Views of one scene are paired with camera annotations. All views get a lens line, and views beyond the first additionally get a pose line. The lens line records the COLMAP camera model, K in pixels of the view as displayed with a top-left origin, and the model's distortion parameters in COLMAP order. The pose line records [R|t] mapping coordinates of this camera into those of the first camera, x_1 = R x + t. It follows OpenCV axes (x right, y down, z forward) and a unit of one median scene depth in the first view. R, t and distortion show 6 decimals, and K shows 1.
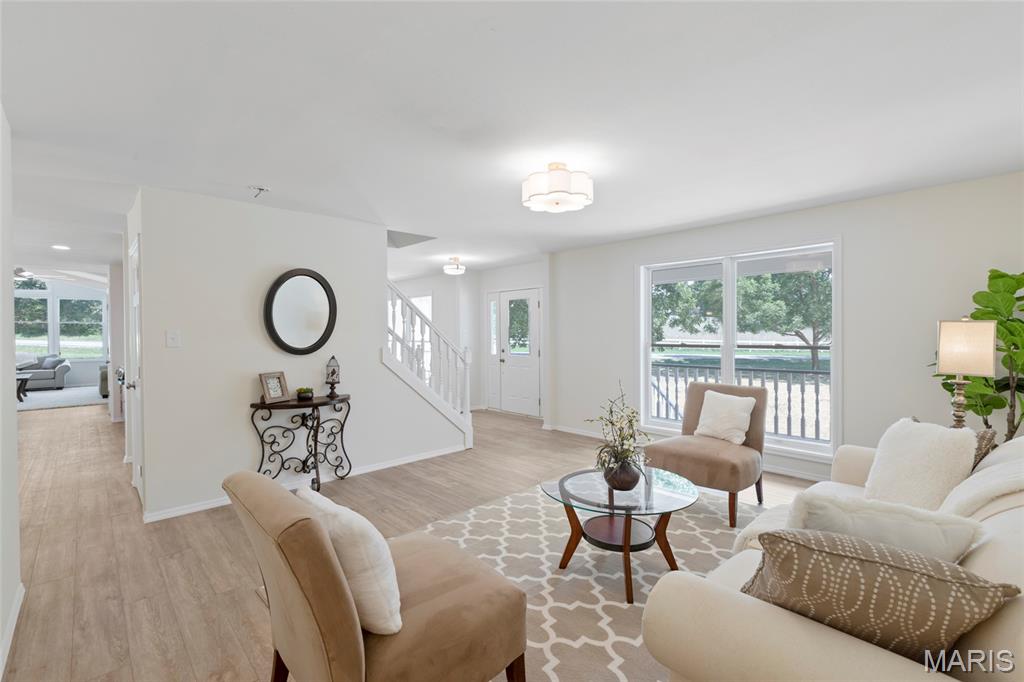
lens RADIAL K [[457.1, 0, 510.4], [0, 457.1, 339.4], [0, 0, 1]] dist [-0.000386, -0.000969]
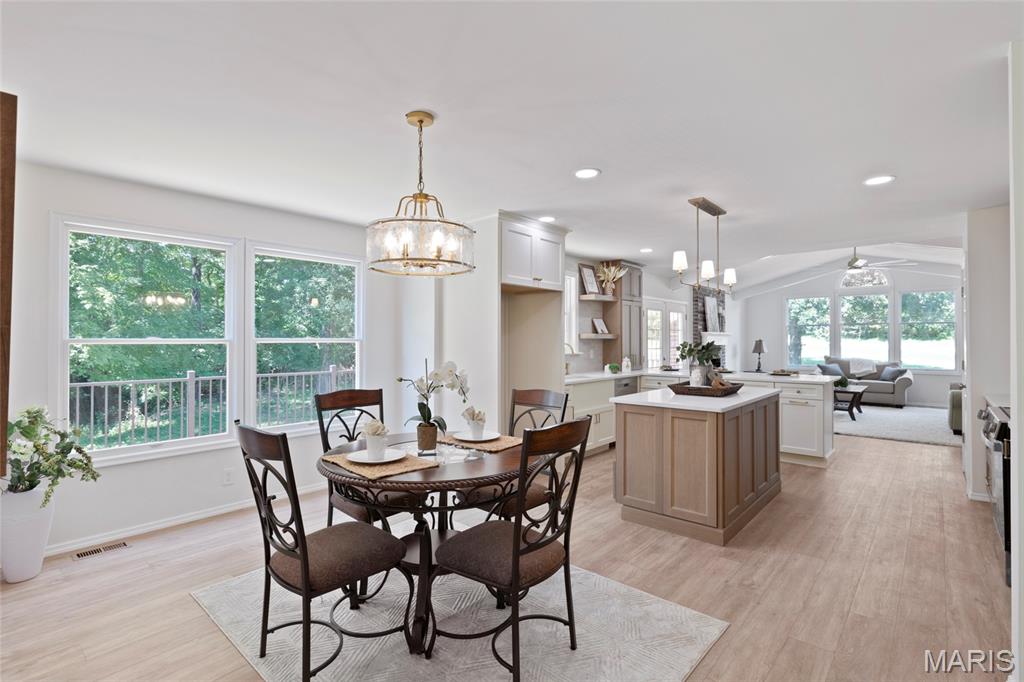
lens RADIAL K [[473.1, 0, 515.0], [0, 473.1, 333.9], [0, 0, 1]] dist [-0.003098, -0.000498]
pose [[0.088846, -0.002642, -0.996042, -0.229868], [-0.018121, 0.999827, -0.004269, -0.002730], [0.995881, 0.018428, 0.088783, 0.259991]]
